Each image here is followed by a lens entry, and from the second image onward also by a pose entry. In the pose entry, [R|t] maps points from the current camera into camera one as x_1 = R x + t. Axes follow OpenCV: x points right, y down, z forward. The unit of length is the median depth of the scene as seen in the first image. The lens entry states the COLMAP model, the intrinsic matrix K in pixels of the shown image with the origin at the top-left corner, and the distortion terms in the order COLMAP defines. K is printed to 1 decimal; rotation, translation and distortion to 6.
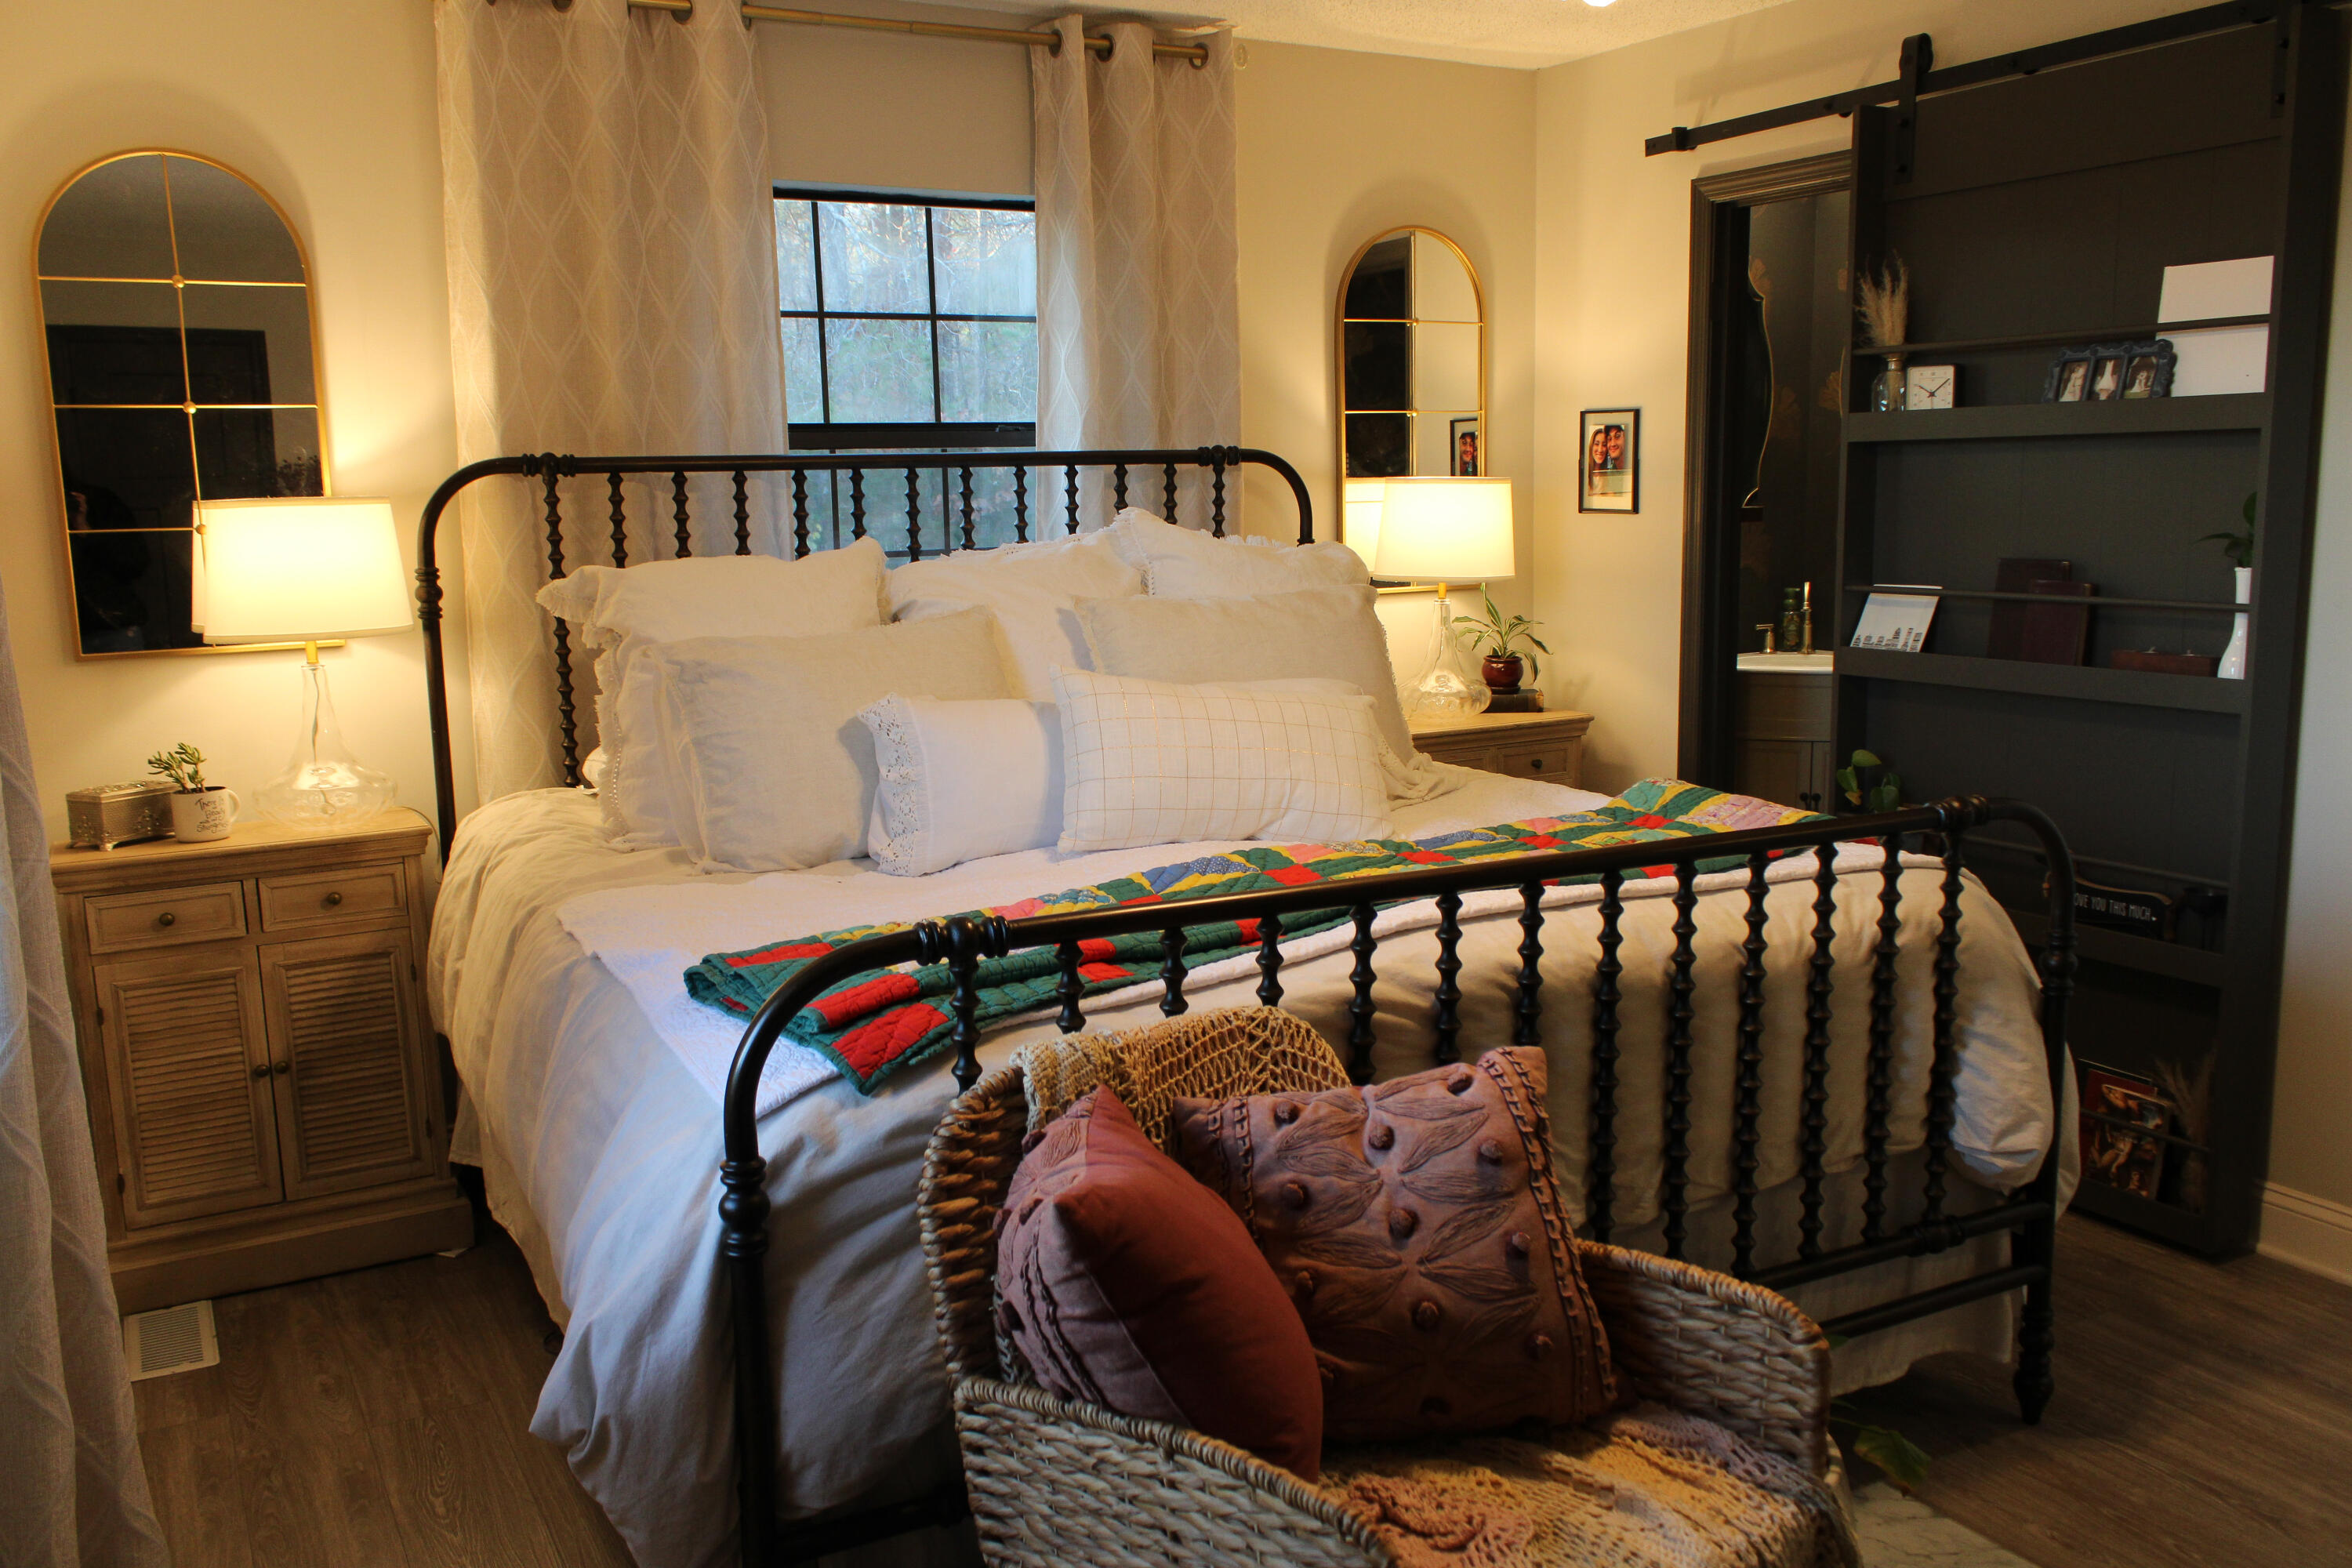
lens RADIAL K [[1926.9, 0, 1181.7], [0, 1926.9, 777.2], [0, 0, 1]] dist [0.012760, 0.008296]
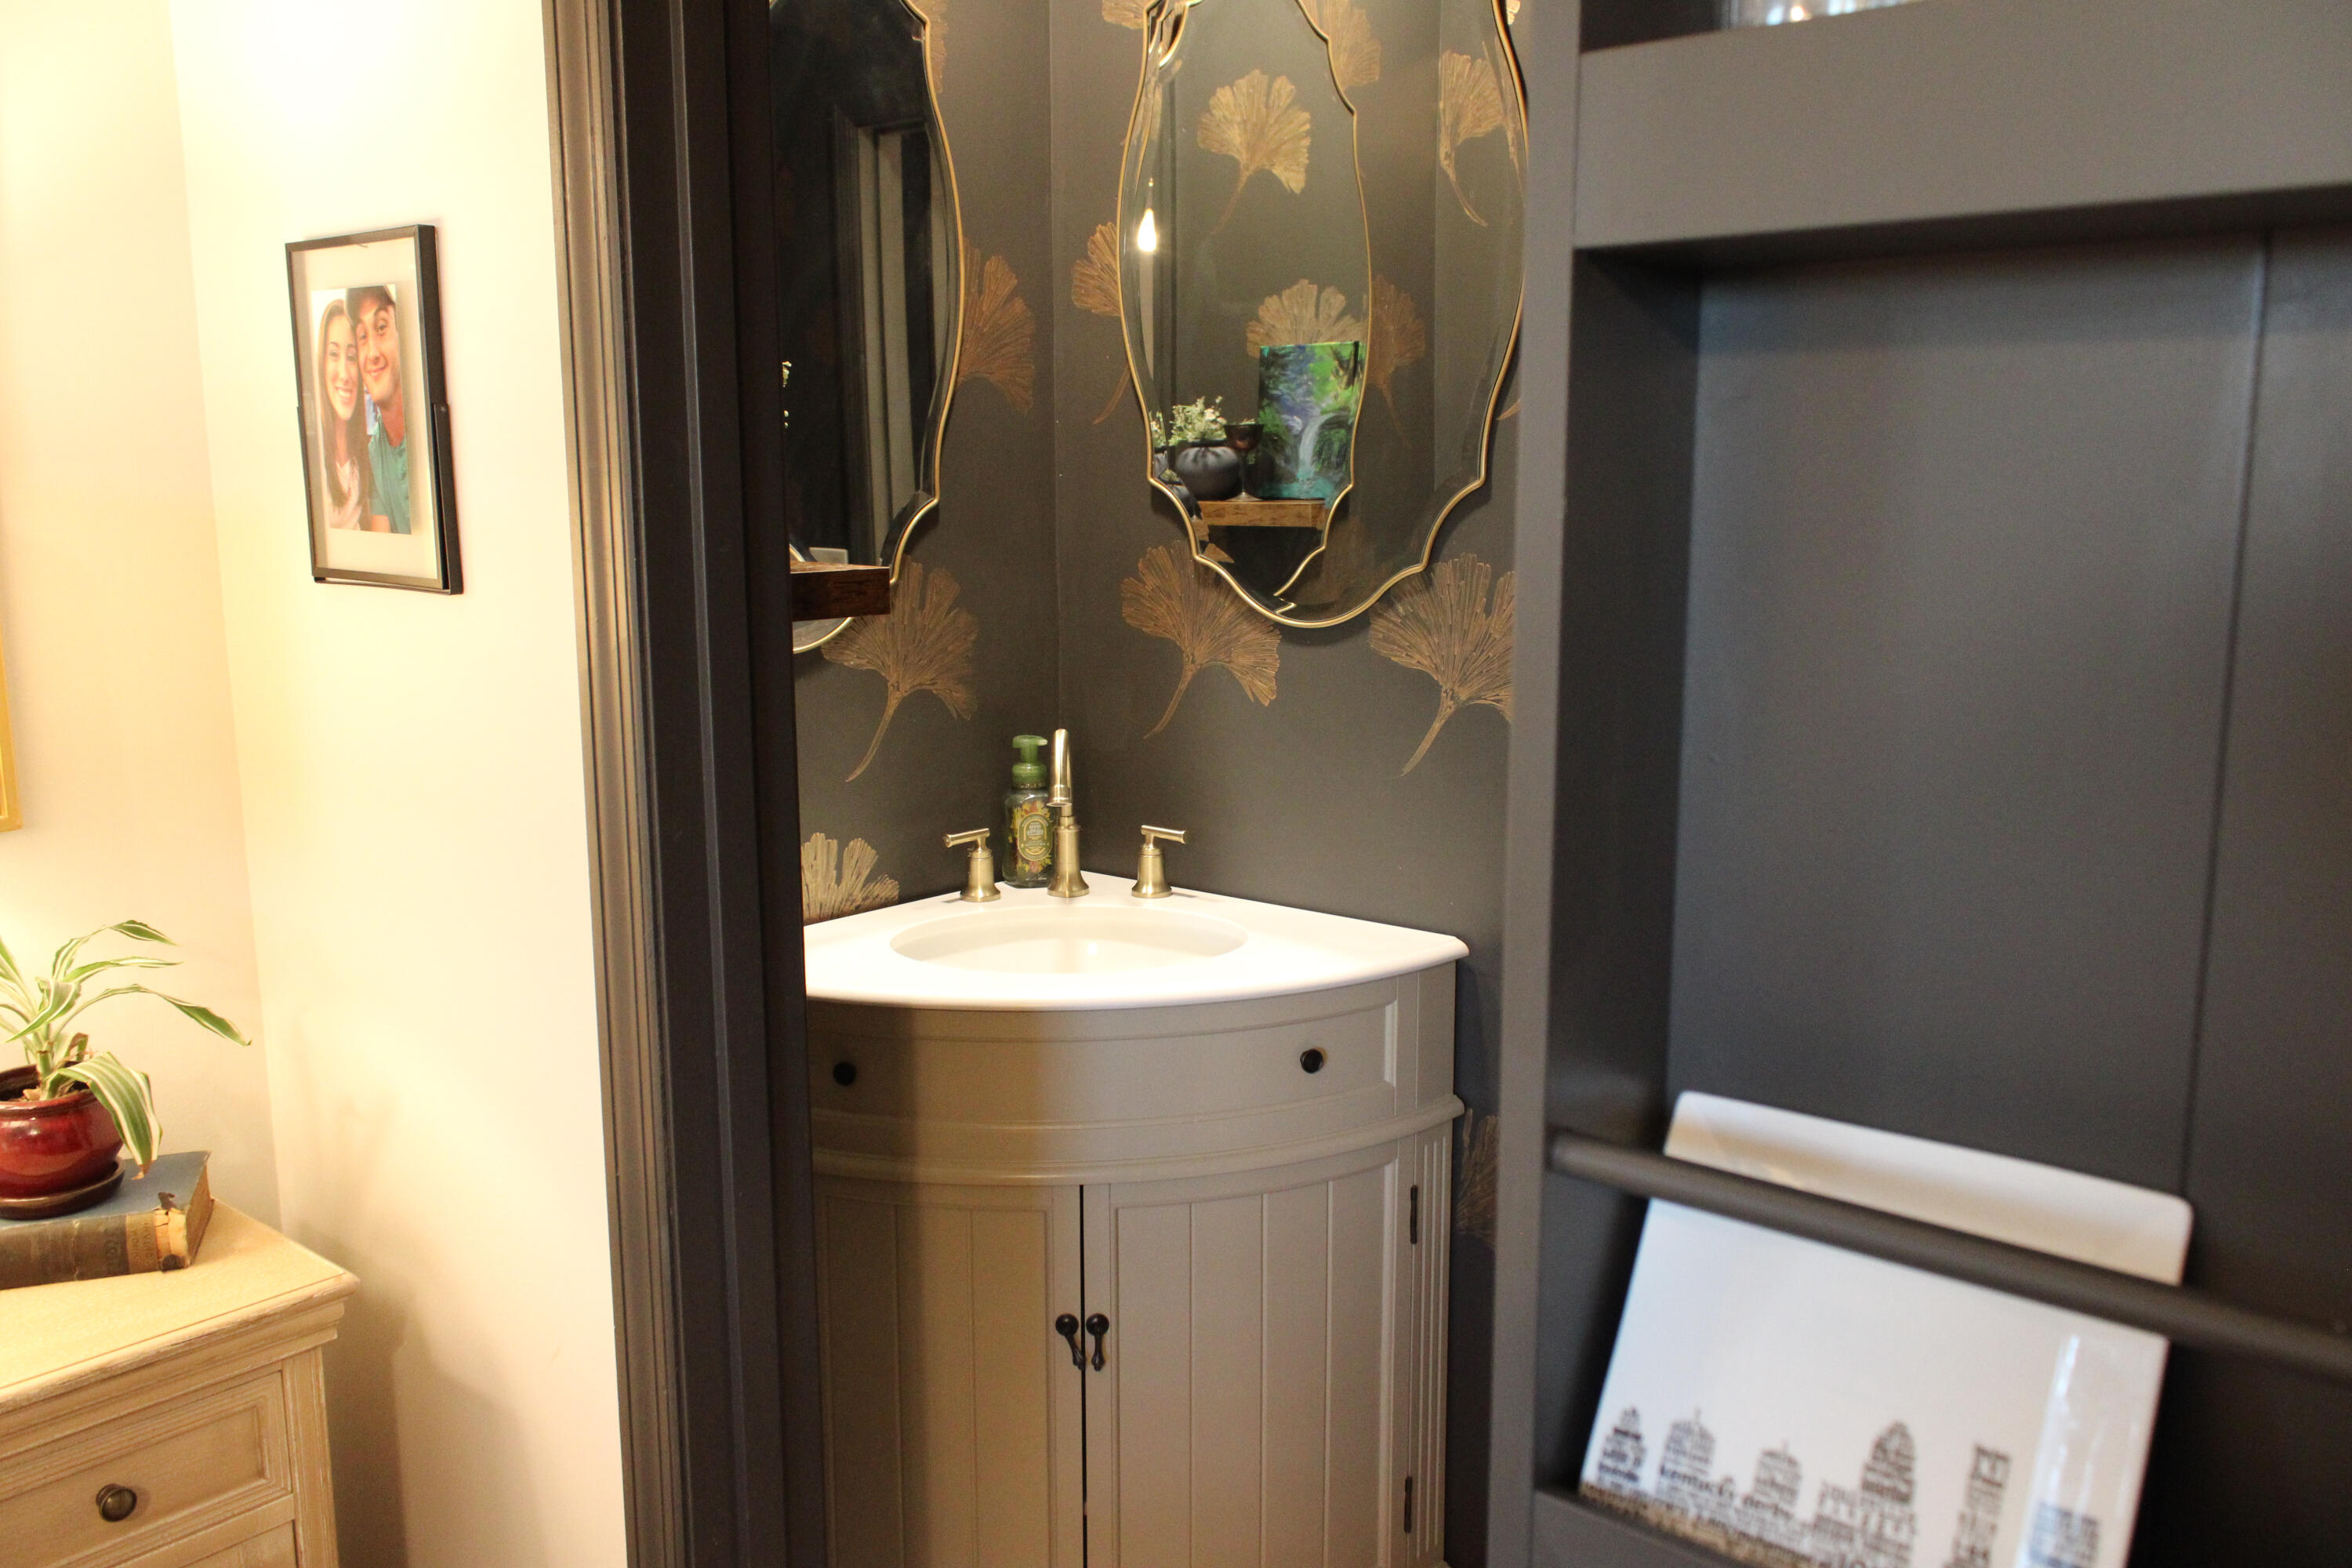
lens RADIAL K [[1926.9, 0, 1173.4], [0, 1926.9, 777.3], [0, 0, 1]] dist [0.012760, 0.008296]
pose [[0.942097, -0.043194, 0.332546, 0.147939], [0.041474, 0.999064, 0.012273, -0.066806], [-0.332765, 0.002230, 0.943007, 0.427067]]
